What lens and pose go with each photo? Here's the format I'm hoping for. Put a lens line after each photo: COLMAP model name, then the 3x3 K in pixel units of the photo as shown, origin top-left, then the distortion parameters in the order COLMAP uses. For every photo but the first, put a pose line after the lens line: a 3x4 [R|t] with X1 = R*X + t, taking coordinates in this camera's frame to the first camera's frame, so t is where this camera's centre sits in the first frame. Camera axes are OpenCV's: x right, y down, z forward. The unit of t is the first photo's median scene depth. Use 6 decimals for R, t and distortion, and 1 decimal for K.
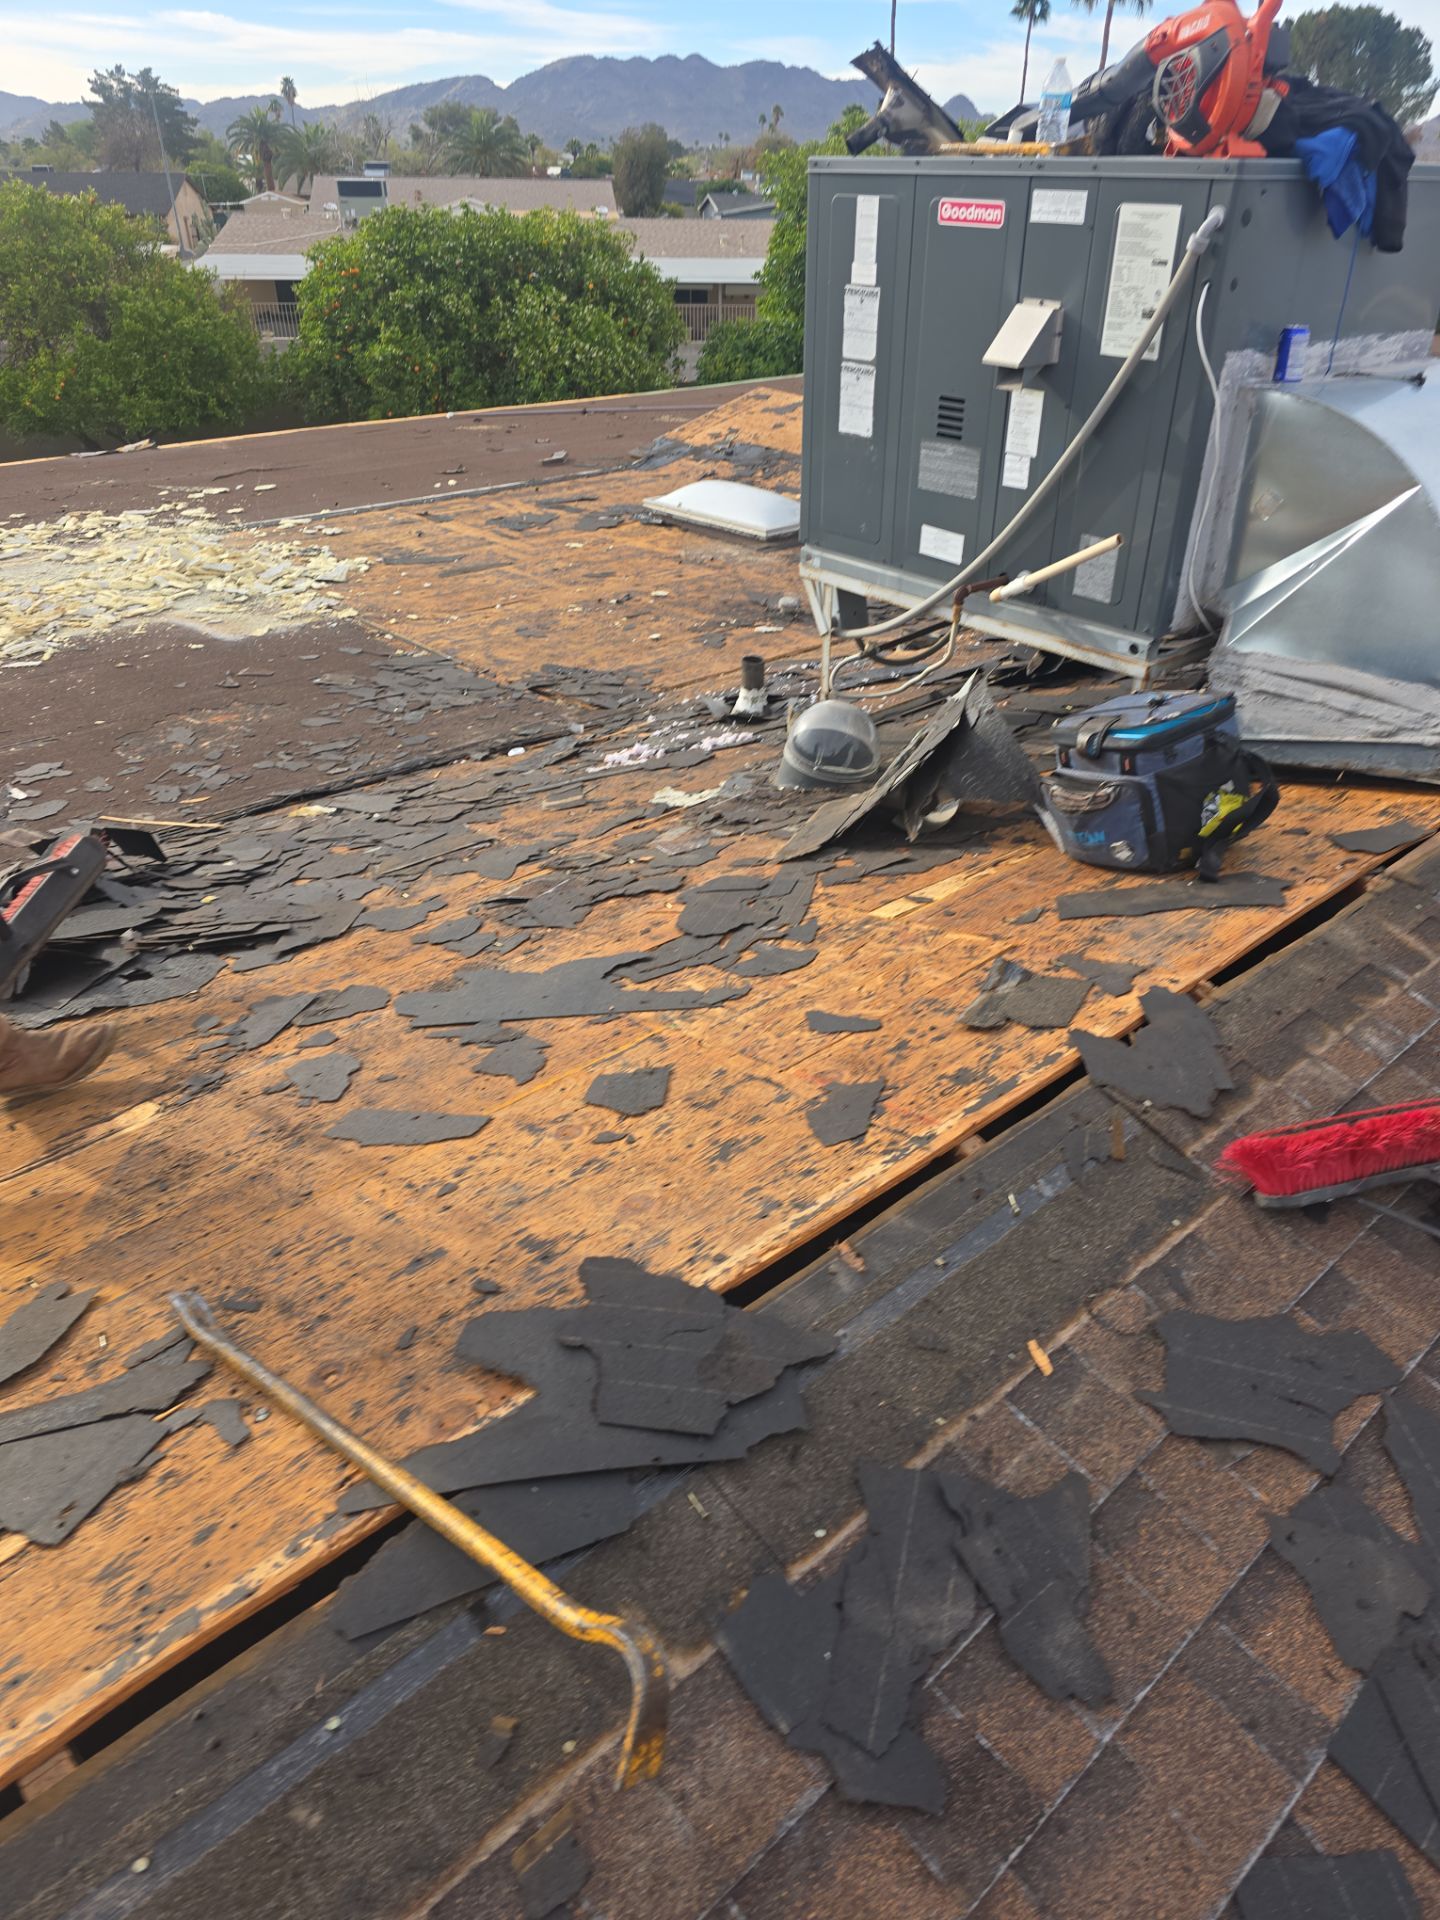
lens RADIAL K [[1303.9, 0, 742.6], [0, 1303.9, 973.2], [0, 0, 1]] dist [0.046944, -0.046864]
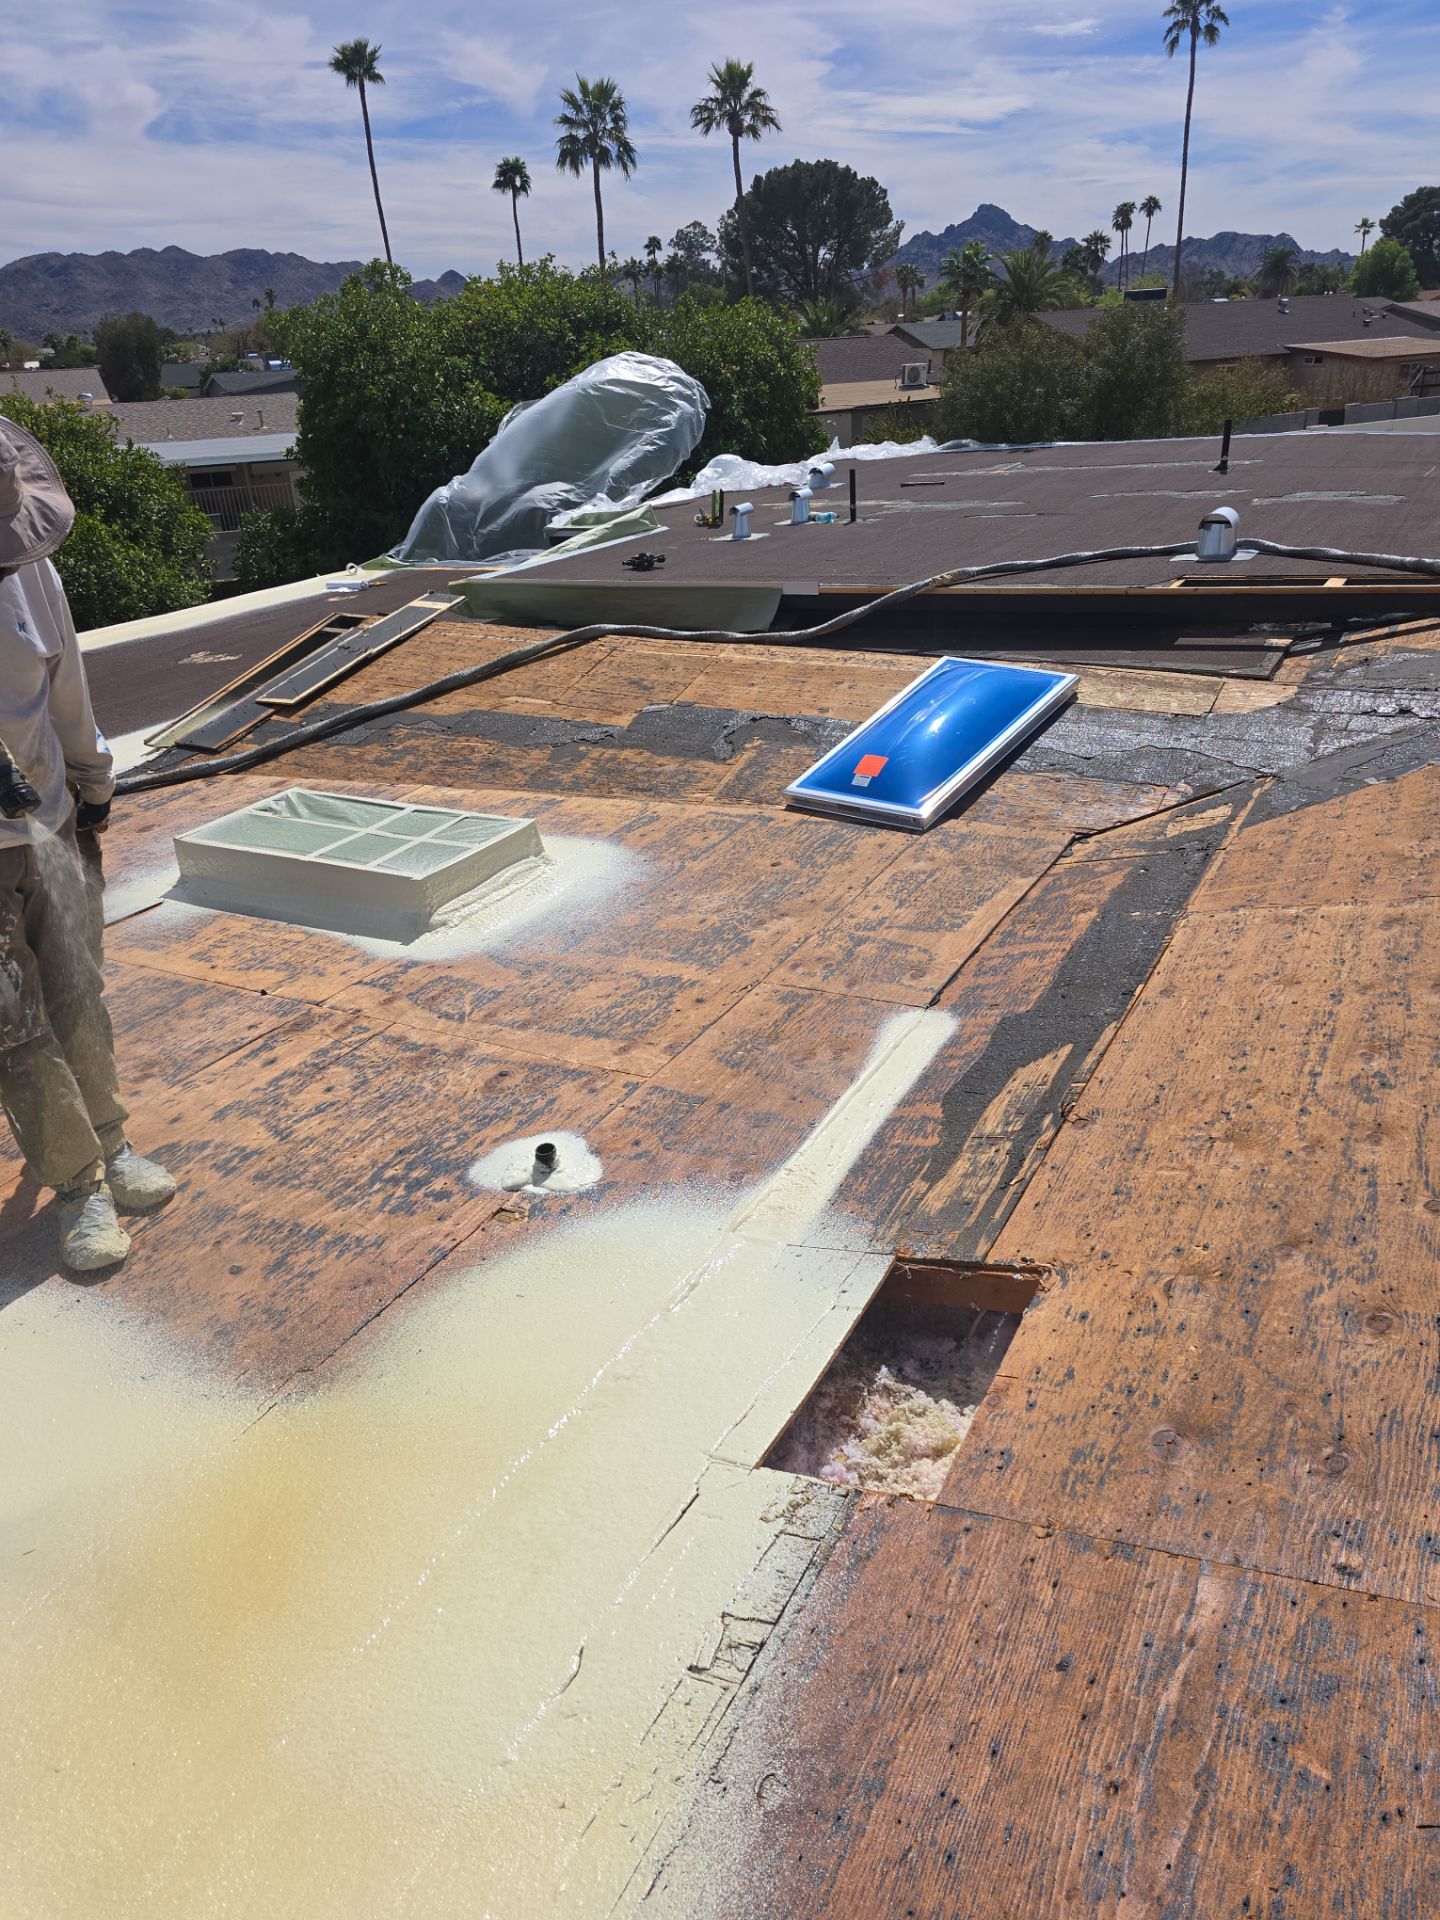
lens RADIAL K [[1303.9, 0, 722.6], [0, 1303.9, 952.0], [0, 0, 1]] dist [0.046944, -0.046864]
pose [[0.947474, -0.188814, 0.258151, -0.017507], [0.216158, 0.972931, -0.081737, -0.571960], [-0.235730, 0.133245, 0.962641, 1.061838]]
